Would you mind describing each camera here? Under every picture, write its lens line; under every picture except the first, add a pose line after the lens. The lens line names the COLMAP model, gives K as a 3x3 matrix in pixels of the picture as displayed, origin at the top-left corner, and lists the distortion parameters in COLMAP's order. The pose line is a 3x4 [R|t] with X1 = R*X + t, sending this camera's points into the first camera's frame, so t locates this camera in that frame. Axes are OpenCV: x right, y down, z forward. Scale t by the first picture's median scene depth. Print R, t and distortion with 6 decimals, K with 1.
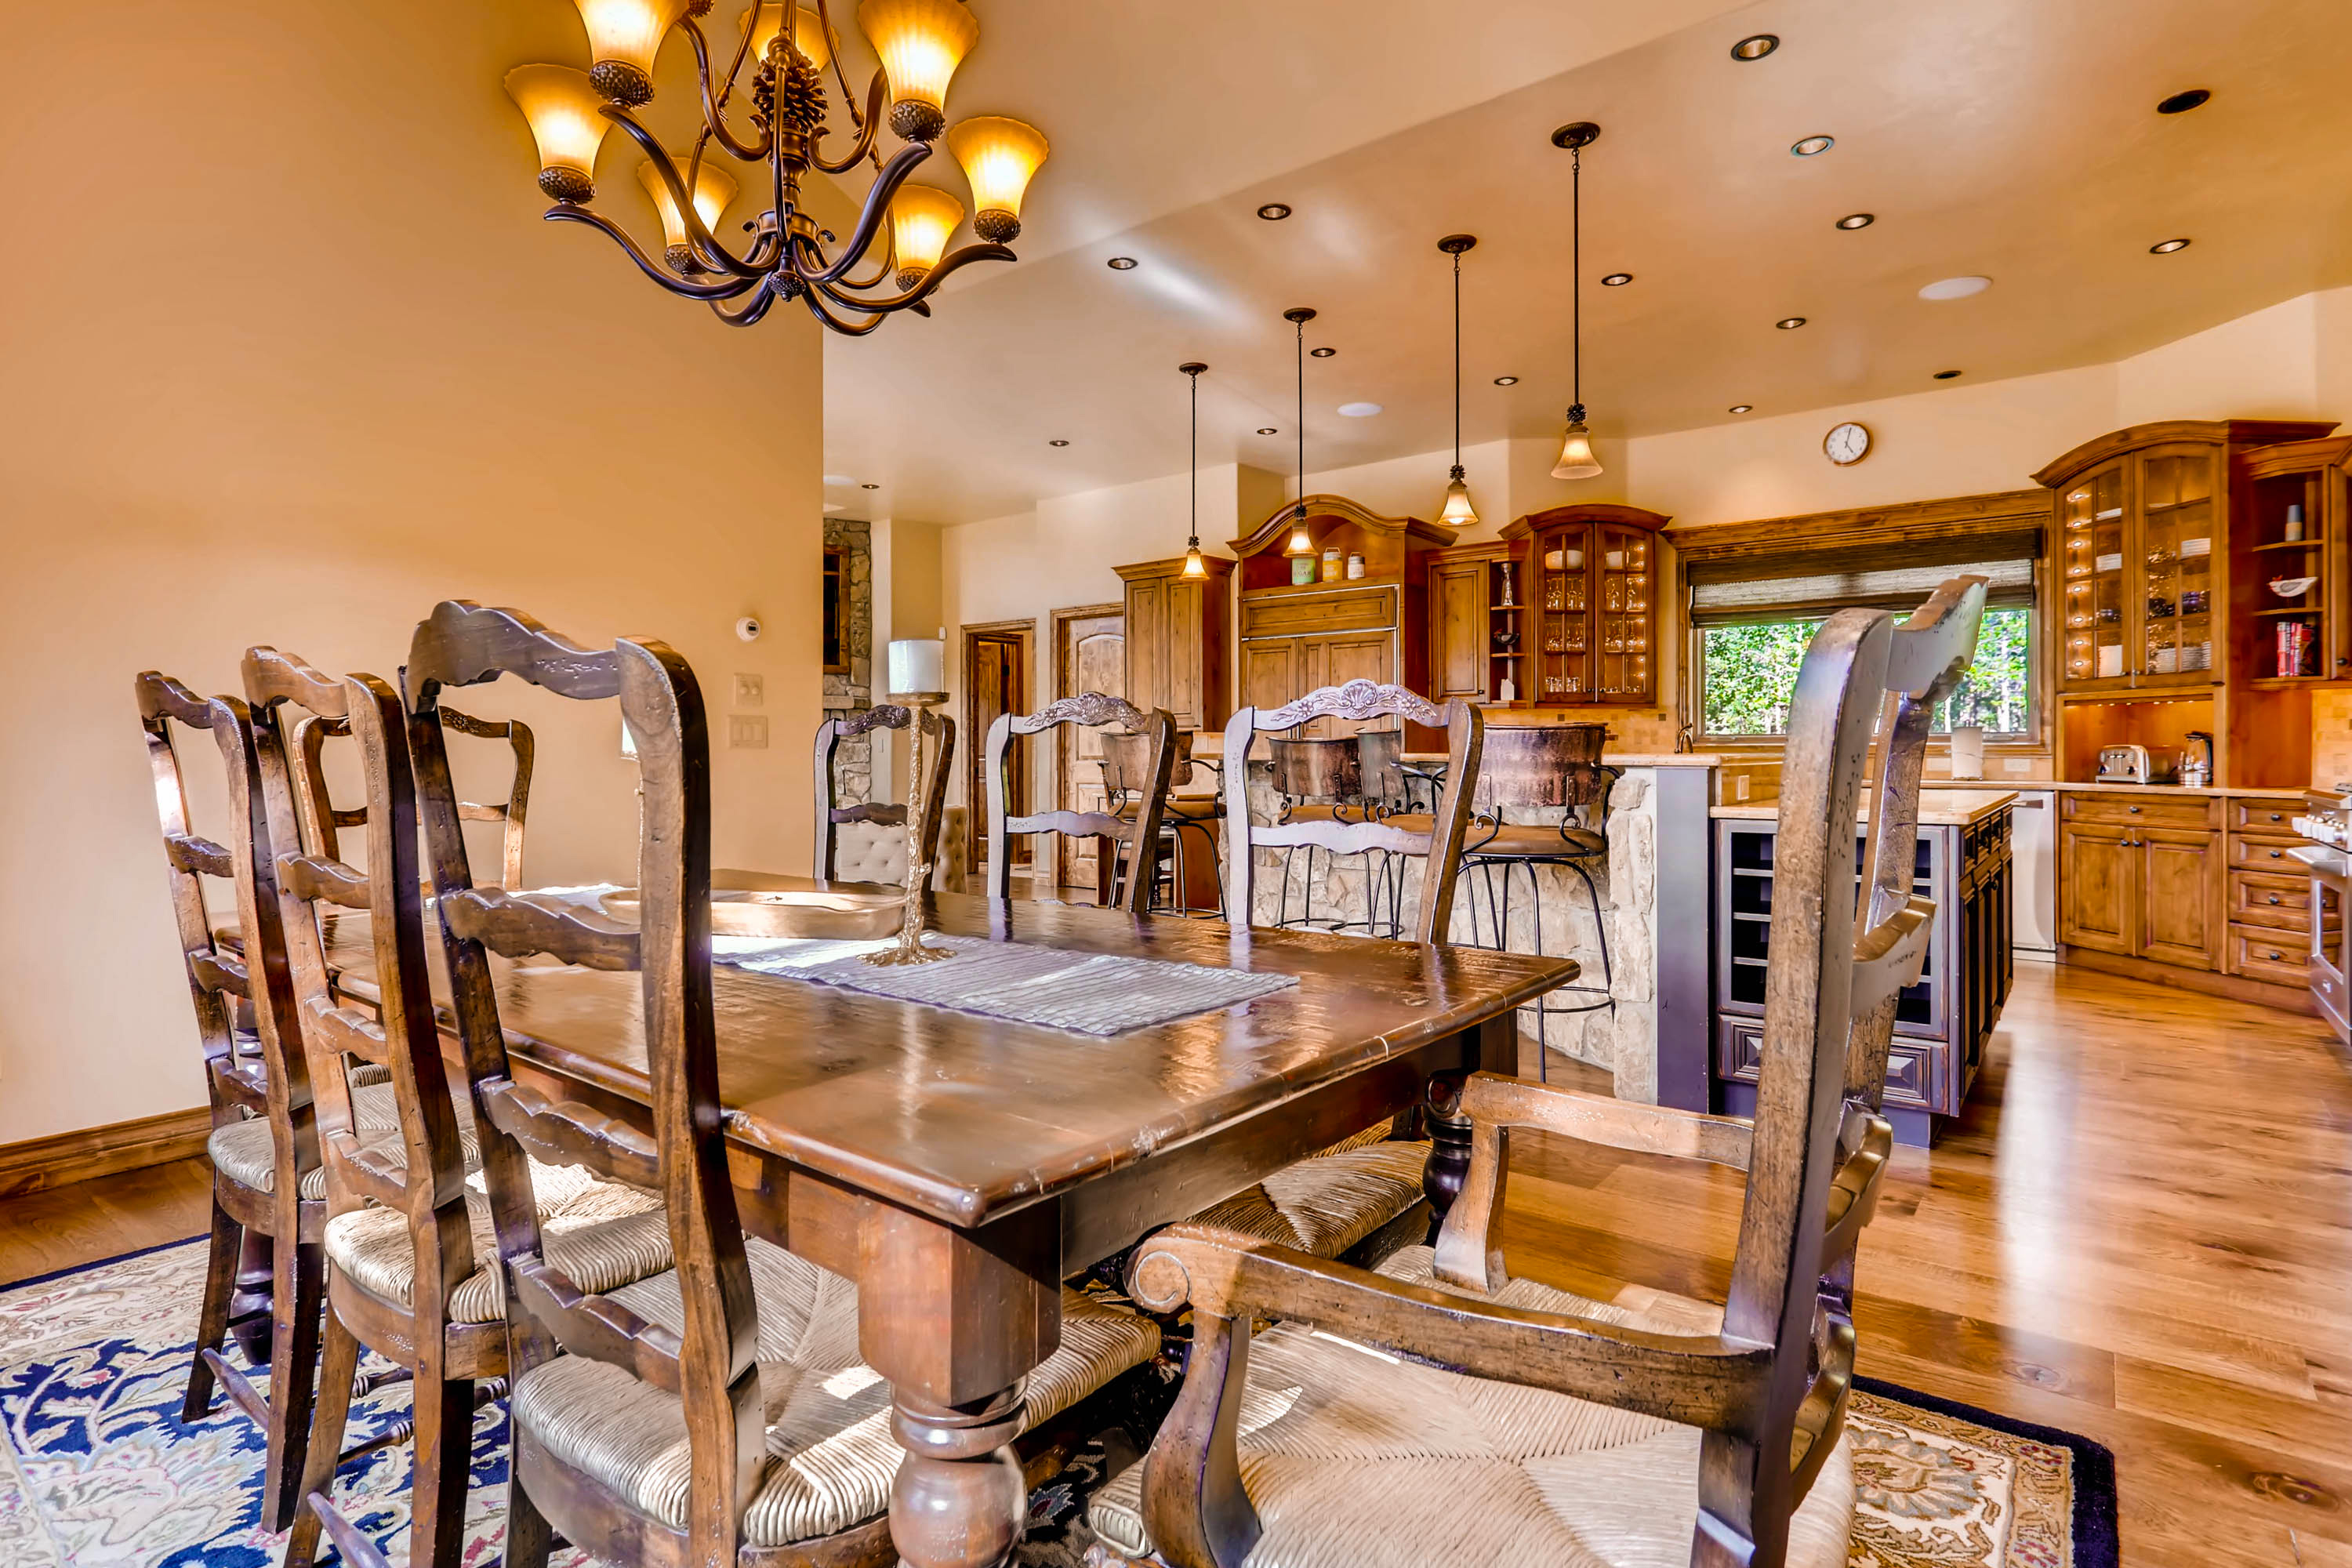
lens RADIAL K [[1135.1, 0, 1164.1], [0, 1135.1, 766.1], [0, 0, 1]] dist [0.000834, 0.000280]
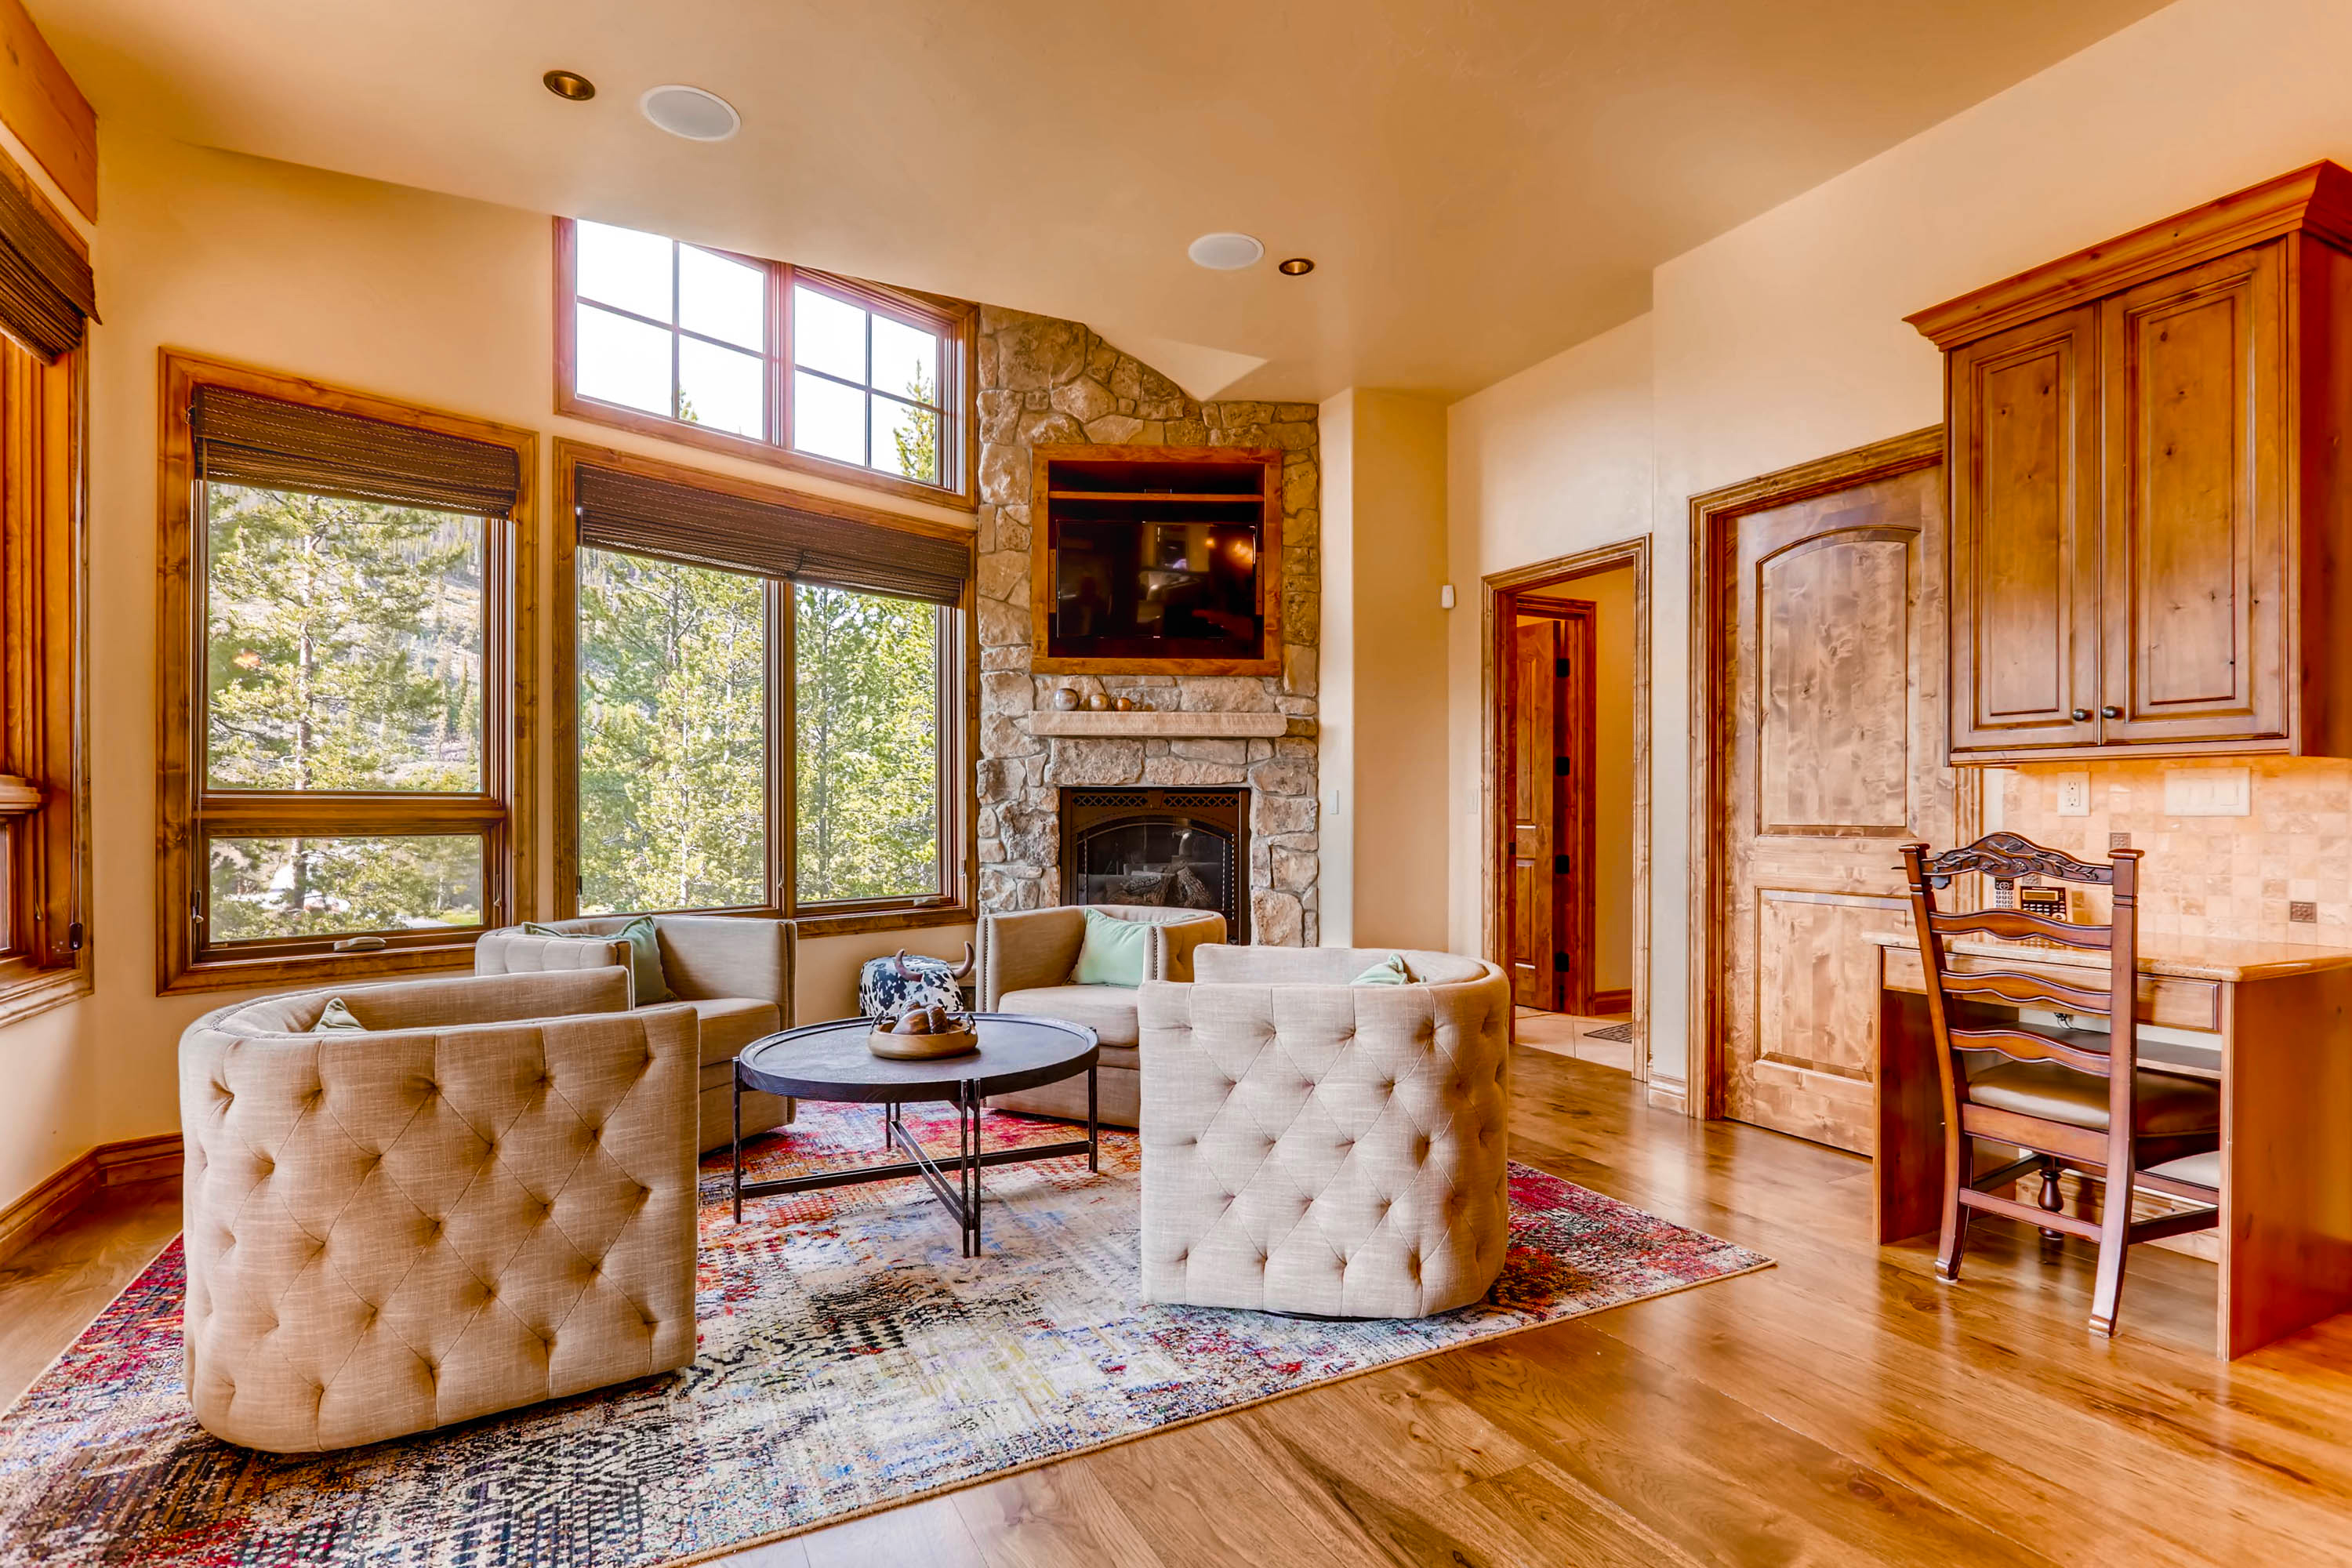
lens RADIAL K [[1135.1, 0, 1168.3], [0, 1135.1, 800.6], [0, 0, 1]] dist [0.000834, 0.000280]
pose [[0.904775, -0.002011, -0.425886, -0.088288], [-0.006534, 0.999806, -0.018603, -0.008151], [0.425840, 0.019614, 0.904586, 0.469101]]
